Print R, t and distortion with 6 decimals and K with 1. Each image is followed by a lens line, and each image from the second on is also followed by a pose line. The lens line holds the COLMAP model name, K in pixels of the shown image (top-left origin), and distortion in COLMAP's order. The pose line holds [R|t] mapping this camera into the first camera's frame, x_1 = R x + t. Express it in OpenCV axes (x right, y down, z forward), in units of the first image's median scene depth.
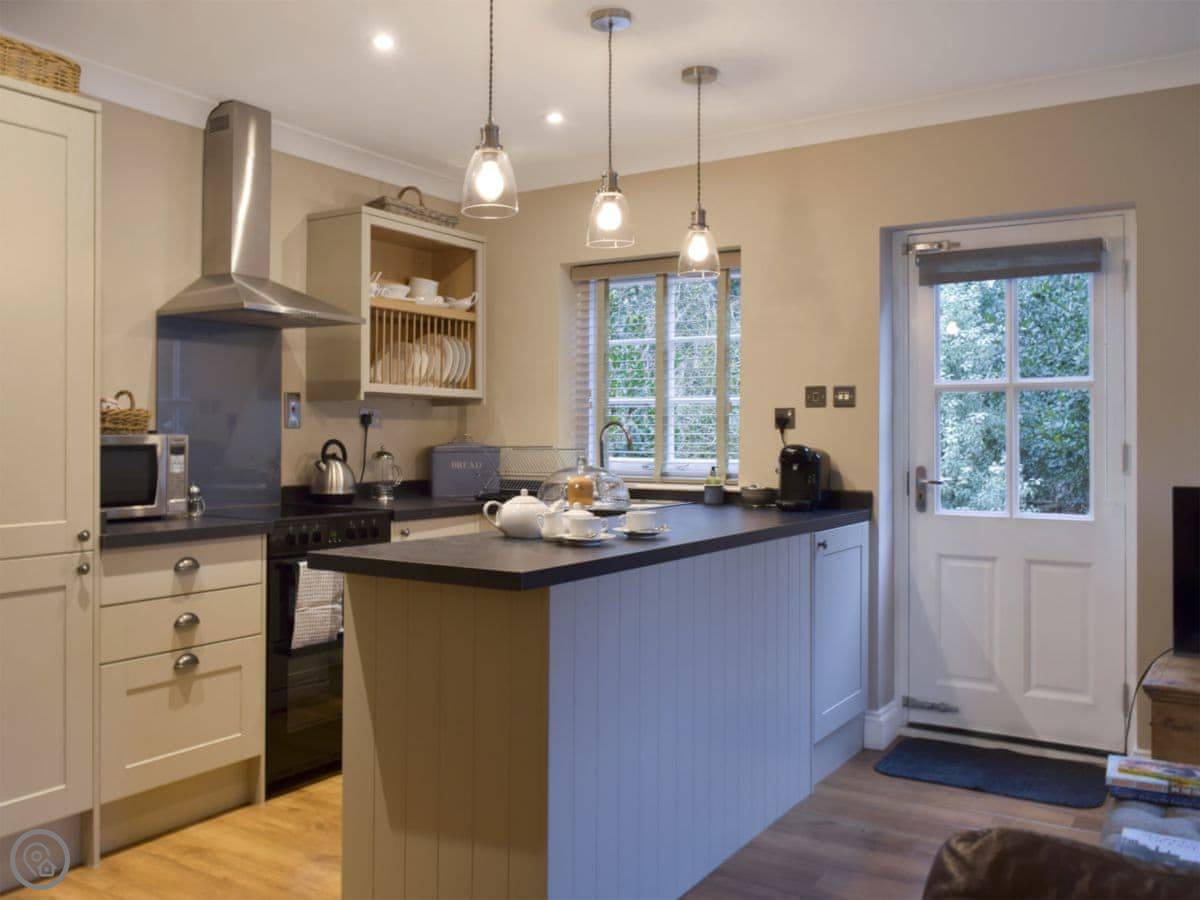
lens RADIAL K [[1028.7, 0, 547.2], [0, 1028.7, 432.1], [0, 0, 1]] dist [-0.027835, 0.002693]
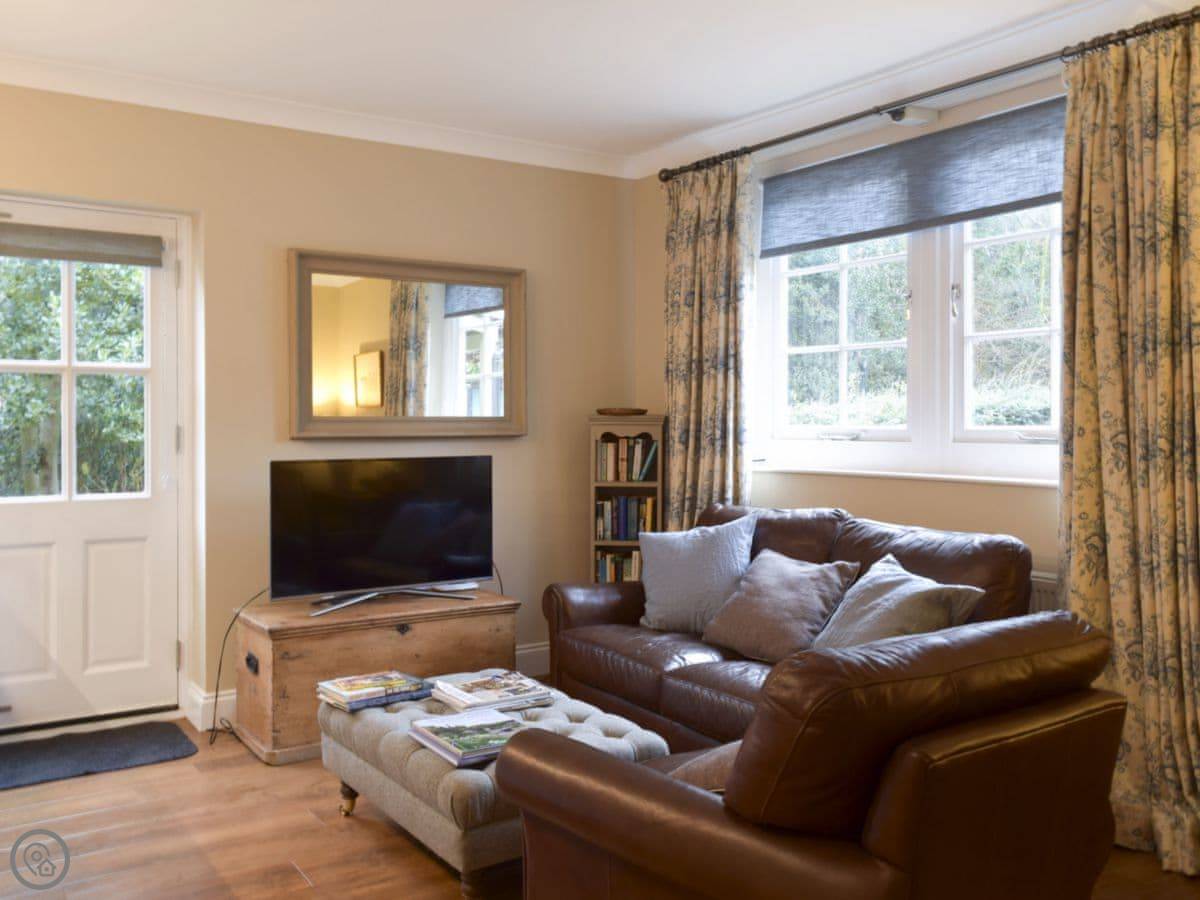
lens RADIAL K [[1028.7, 0, 621.0], [0, 1028.7, 422.9], [0, 0, 1]] dist [-0.027835, 0.002693]
pose [[0.341228, -0.007030, 0.939954, -0.348245], [-0.005963, 0.999936, 0.009643, -0.005499], [-0.939961, -0.008895, 0.341165, 0.181498]]
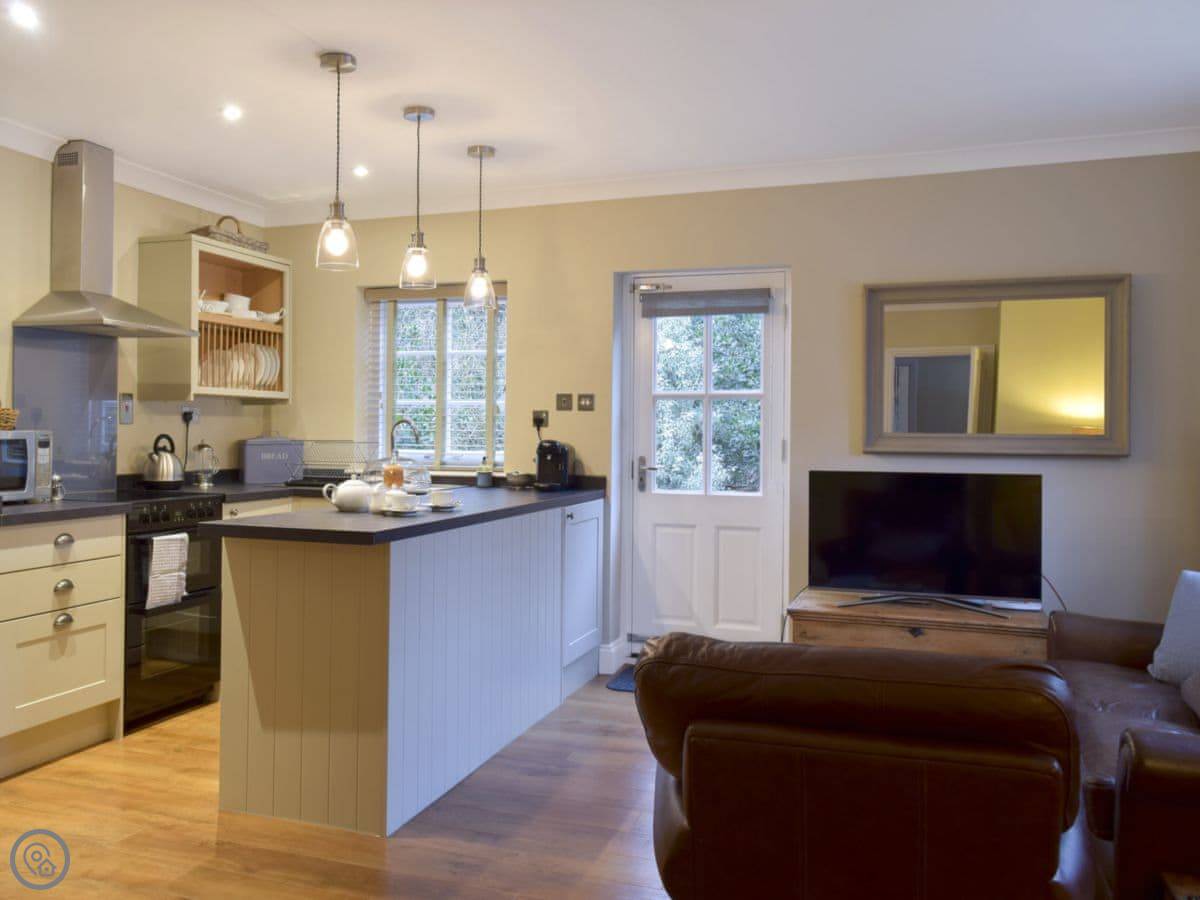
lens RADIAL K [[970.1, 0, 595.9], [0, 970.1, 446.7], [0, 0, 1]] dist [0.011006, 0.001918]
pose [[0.955636, 0.001201, 0.294549, -0.064521], [-0.008118, 0.999719, 0.022264, -0.006975], [-0.294439, -0.023667, 0.955377, -0.190785]]
